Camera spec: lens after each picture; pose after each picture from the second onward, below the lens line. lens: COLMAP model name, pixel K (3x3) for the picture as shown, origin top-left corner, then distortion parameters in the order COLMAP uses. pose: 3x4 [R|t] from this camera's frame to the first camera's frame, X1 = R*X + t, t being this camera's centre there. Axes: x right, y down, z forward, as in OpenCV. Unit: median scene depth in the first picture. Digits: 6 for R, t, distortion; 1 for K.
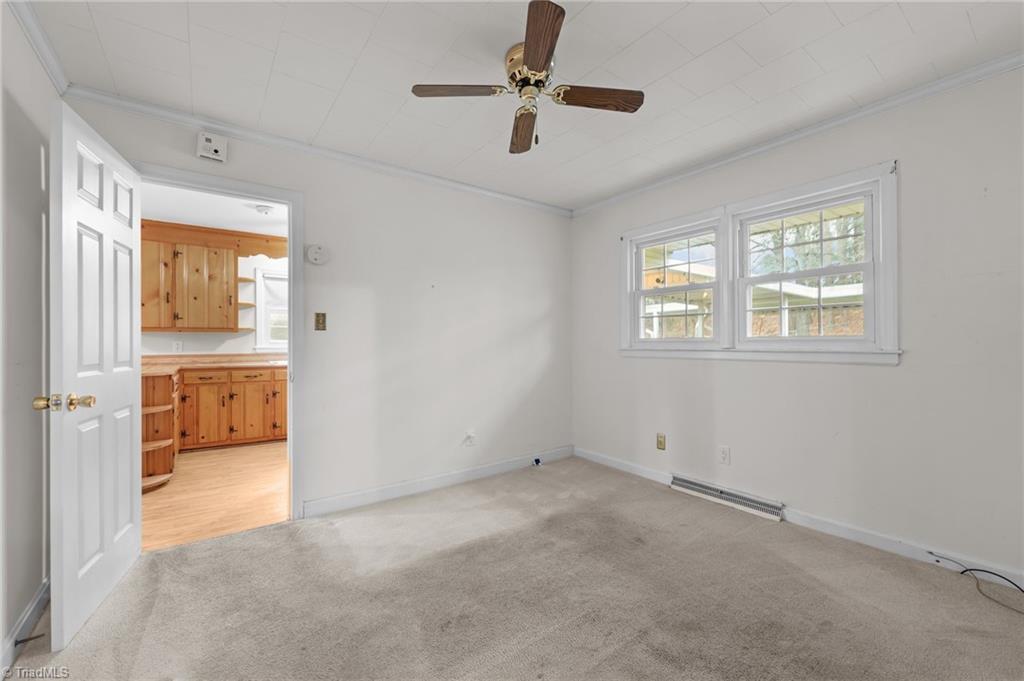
lens RADIAL K [[418.5, 0, 513.4], [0, 418.5, 340.5], [0, 0, 1]] dist [0.002652, -0.001032]
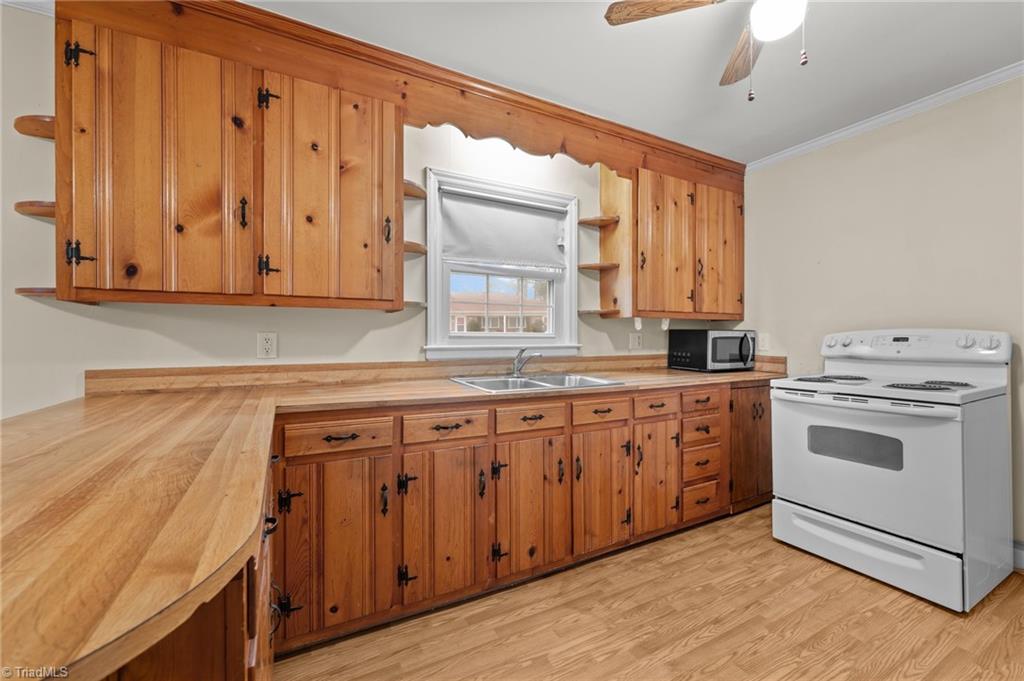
lens RADIAL K [[418.5, 0, 515.5], [0, 418.5, 338.0], [0, 0, 1]] dist [0.002652, -0.001032]
pose [[0.991897, 0.002952, -0.127008, -0.528627], [-0.002911, 0.999996, 0.000509, 0.006741], [0.127009, -0.000135, 0.991902, 0.650665]]
